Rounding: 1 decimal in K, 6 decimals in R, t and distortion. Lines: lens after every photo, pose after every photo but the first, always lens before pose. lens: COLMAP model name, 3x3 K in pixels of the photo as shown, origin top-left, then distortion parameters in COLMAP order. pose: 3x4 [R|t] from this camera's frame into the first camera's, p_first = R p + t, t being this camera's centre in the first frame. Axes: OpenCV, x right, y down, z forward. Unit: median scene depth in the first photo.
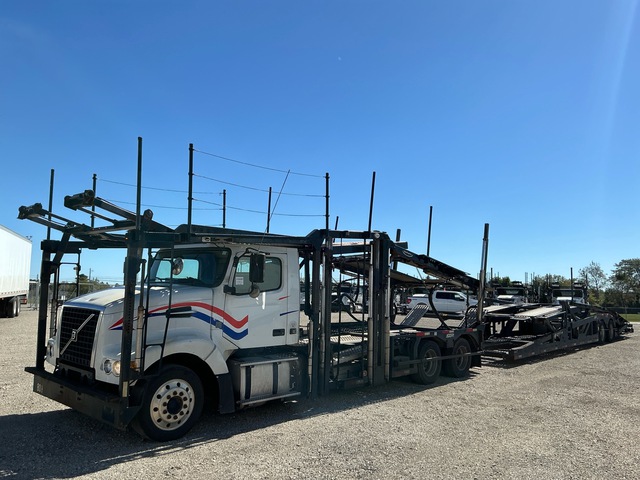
lens RADIAL K [[515.3, 0, 318.9], [0, 515.3, 245.3], [0, 0, 1]] dist [0.045228, -0.004989]
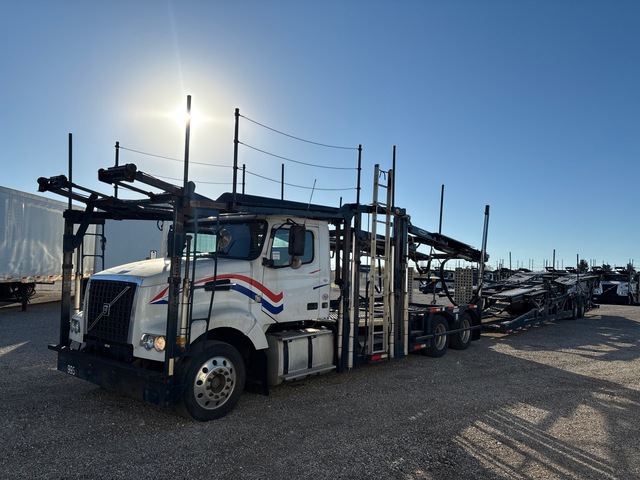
lens RADIAL K [[473.9, 0, 320.3], [0, 473.9, 242.5], [0, 0, 1]] dist [0.059053, -0.013732]
pose [[0.998031, 0.006825, 0.062346, -0.127846], [-0.008466, 0.999623, 0.026101, 0.023925], [-0.062144, -0.026577, 0.997713, 0.106983]]
